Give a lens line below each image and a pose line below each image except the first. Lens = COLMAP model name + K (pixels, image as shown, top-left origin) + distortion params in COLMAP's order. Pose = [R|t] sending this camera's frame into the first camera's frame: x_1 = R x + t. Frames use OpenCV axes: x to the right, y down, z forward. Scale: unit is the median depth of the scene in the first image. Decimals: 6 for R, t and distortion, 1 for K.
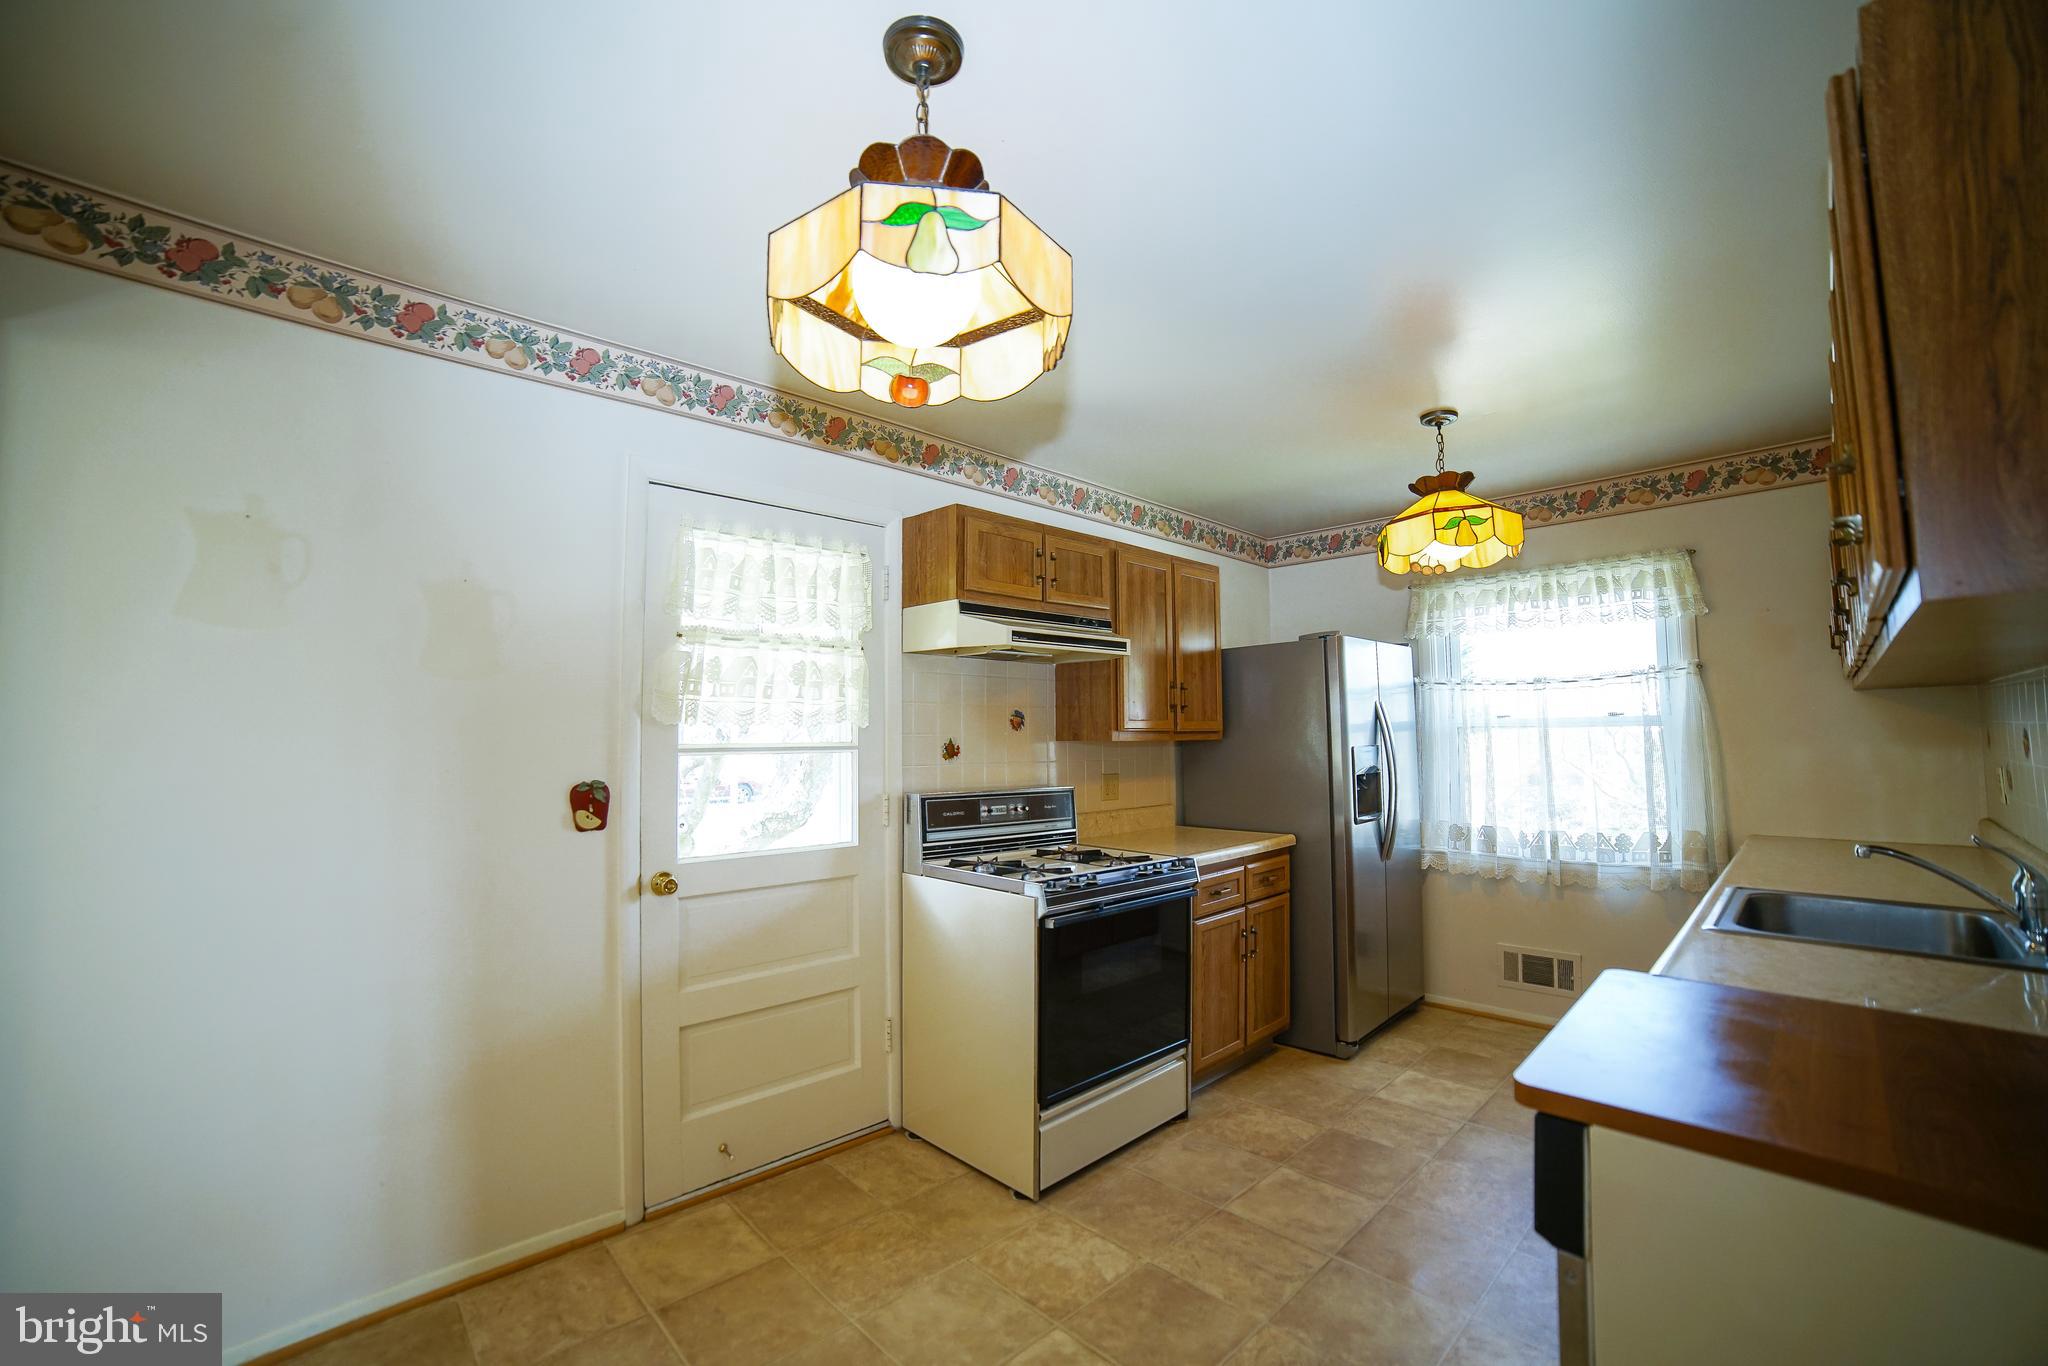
lens RADIAL K [[879.5, 0, 1024.0], [0, 879.5, 683.0], [0, 0, 1]] dist [-0.062352, -0.000096]
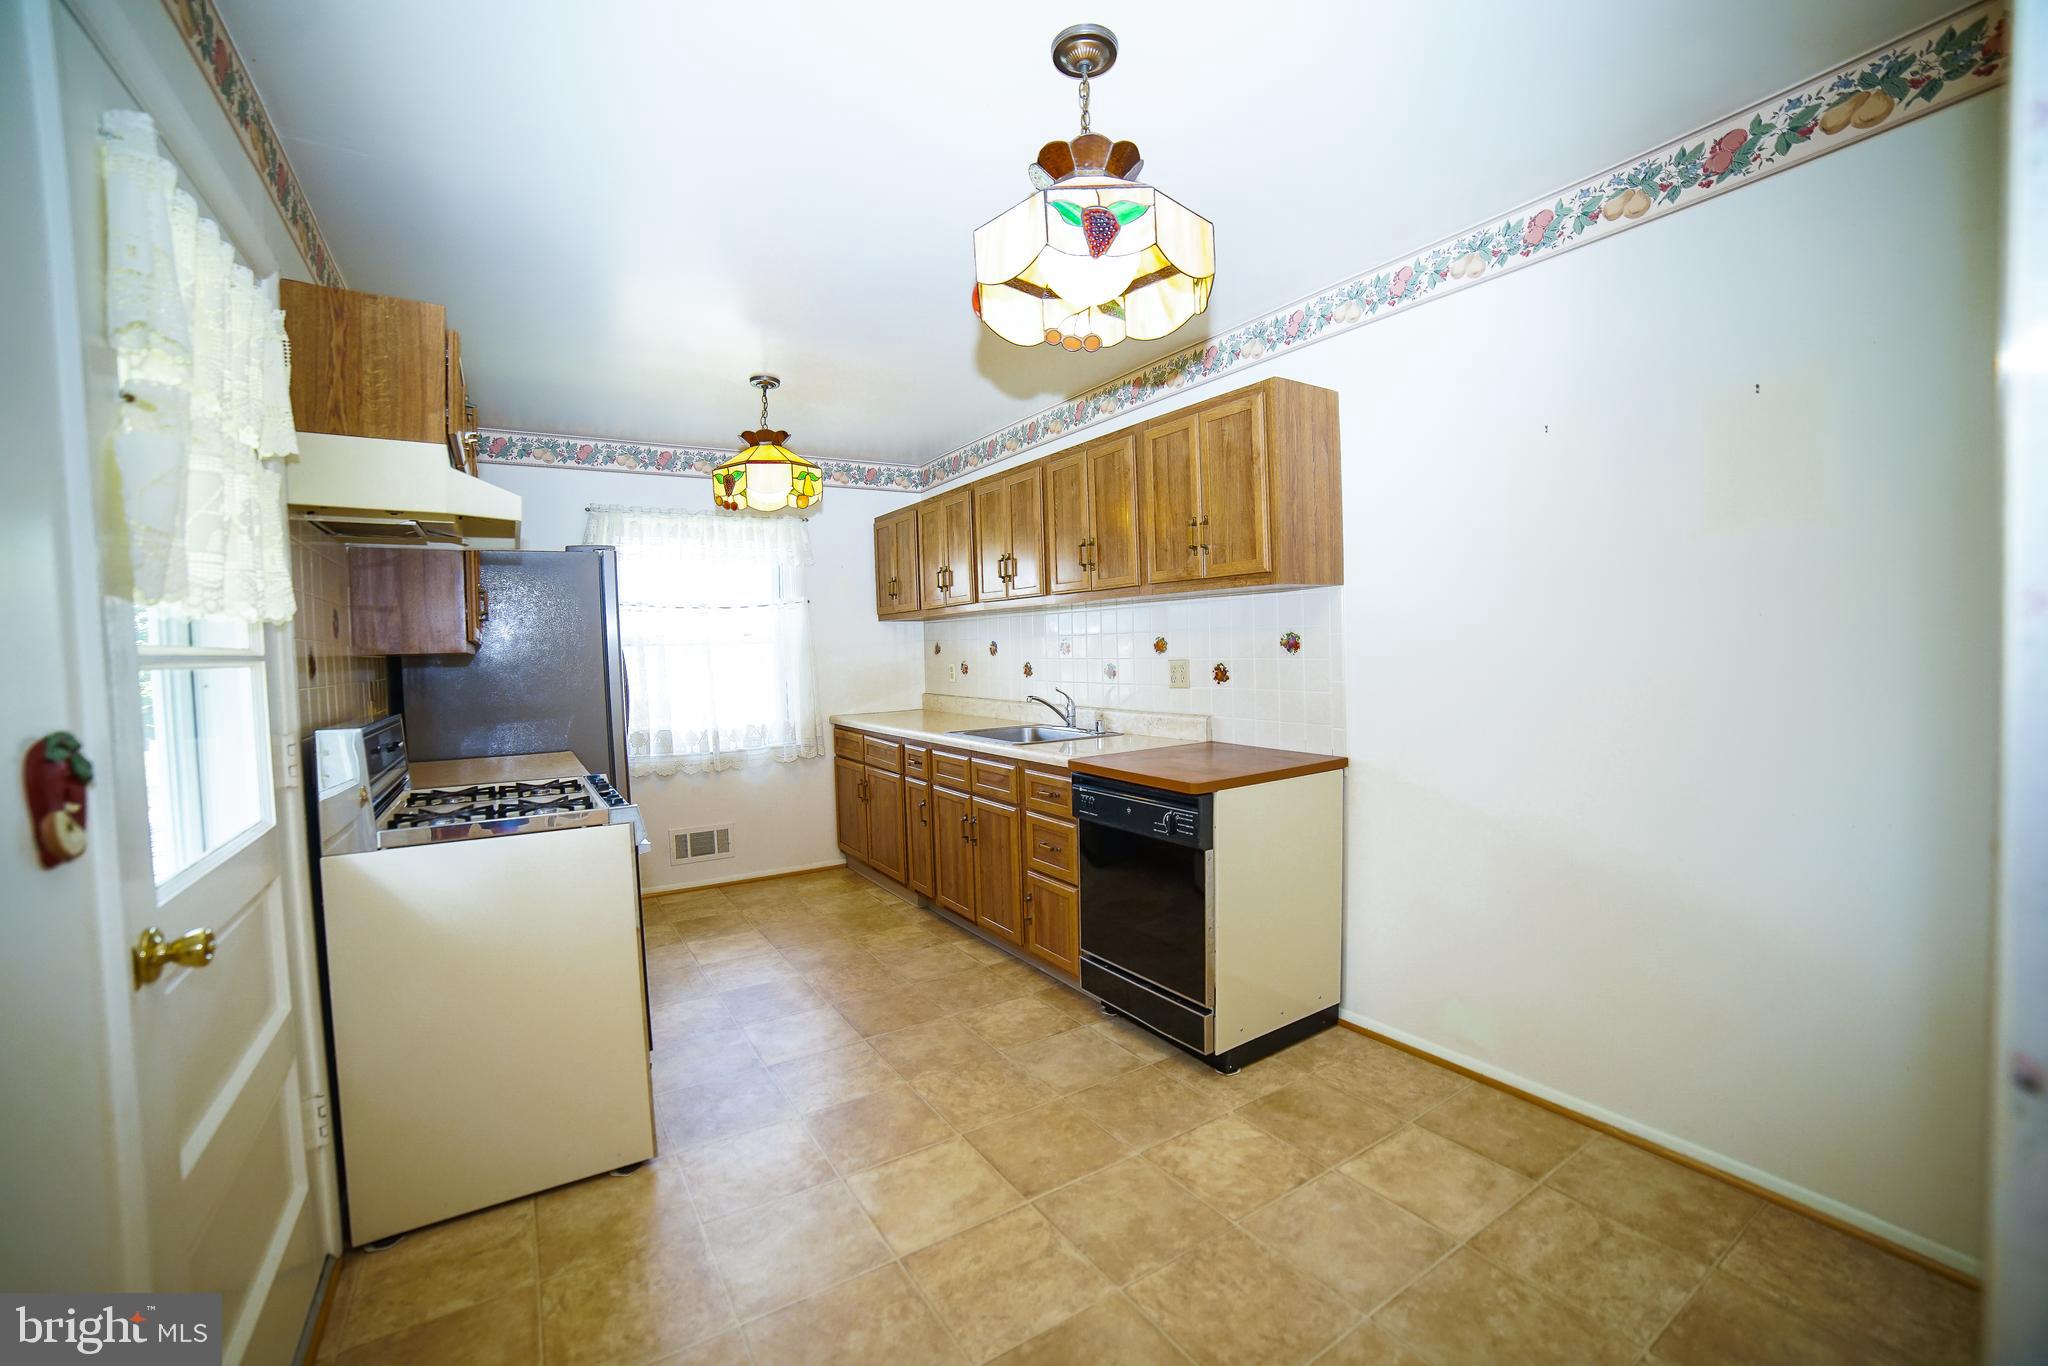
lens RADIAL K [[853.7, 0, 1068.4], [0, 853.7, 688.5], [0, 0, 1]] dist [-0.015580, 0.000290]
pose [[0.151938, -0.042550, 0.987474, -0.640936], [-0.035709, 0.998184, 0.048506, 0.046524], [-0.987745, -0.042632, 0.150143, 0.385237]]
